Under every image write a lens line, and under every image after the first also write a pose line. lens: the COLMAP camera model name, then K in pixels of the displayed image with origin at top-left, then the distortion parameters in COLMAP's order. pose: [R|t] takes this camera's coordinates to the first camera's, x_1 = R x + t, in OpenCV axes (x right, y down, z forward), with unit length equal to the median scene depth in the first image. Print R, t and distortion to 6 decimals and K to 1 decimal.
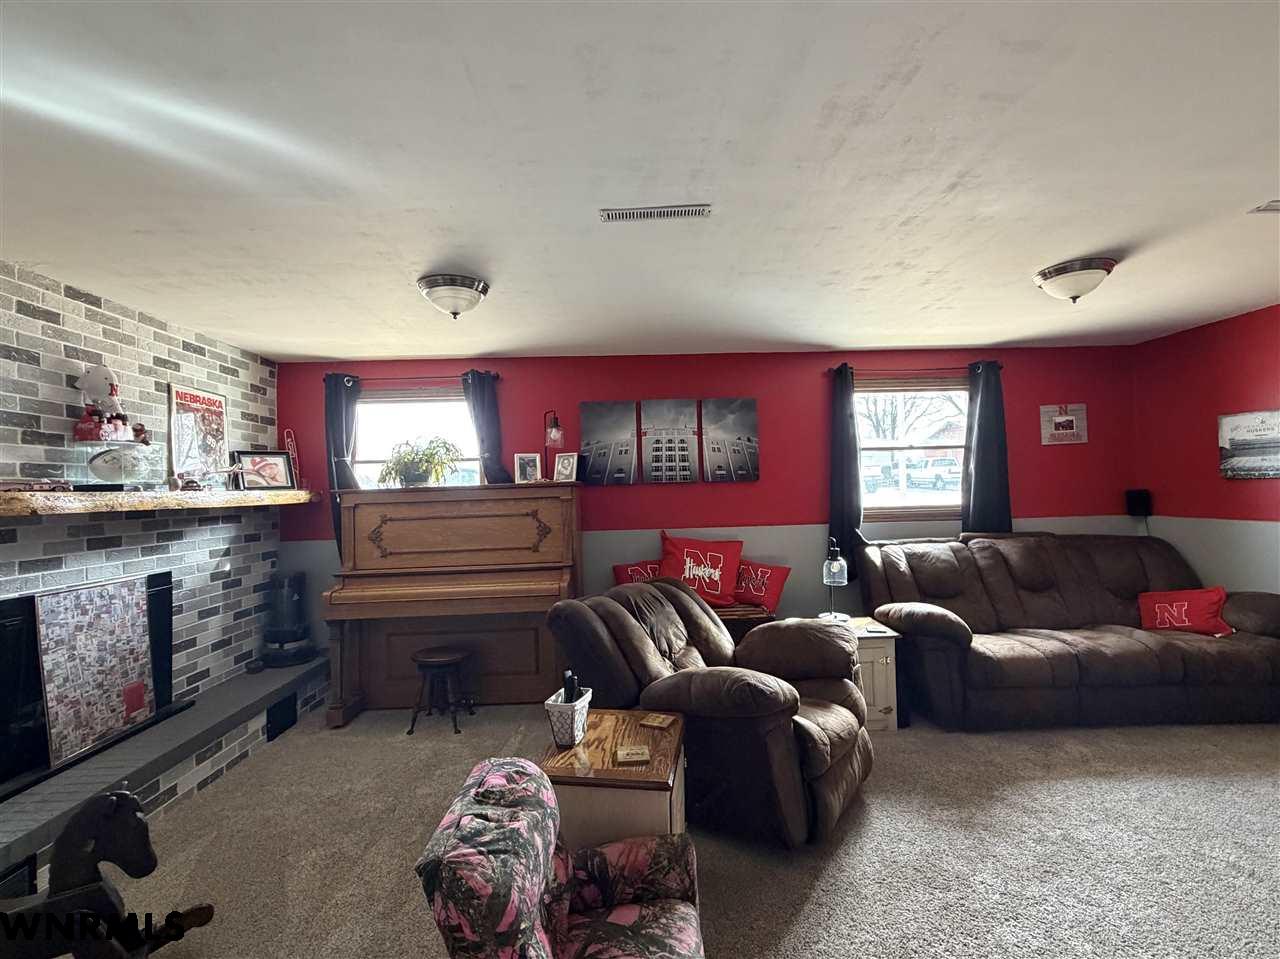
lens RADIAL K [[589.3, 0, 644.5], [0, 589.3, 480.0], [0, 0, 1]] dist [0.000476, 0.000912]
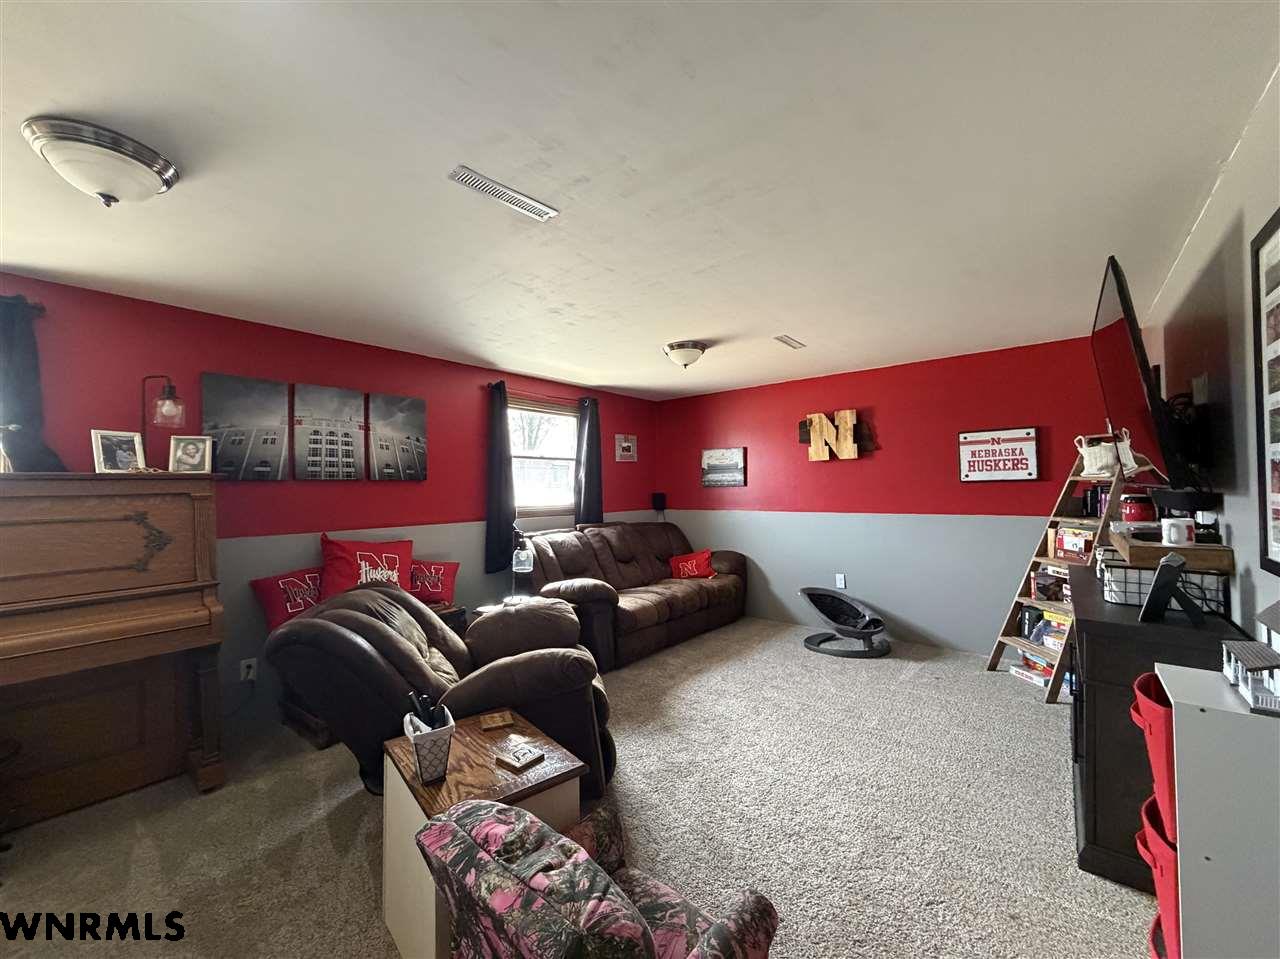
lens RADIAL K [[509.7, 0, 638.5], [0, 509.7, 478.5], [0, 0, 1]] dist [-0.000348, -0.000004]
pose [[0.665276, 0.031582, 0.745929, -0.241117], [-0.013628, 0.999452, -0.030162, 0.020967], [-0.746473, 0.009900, 0.665342, 0.147648]]
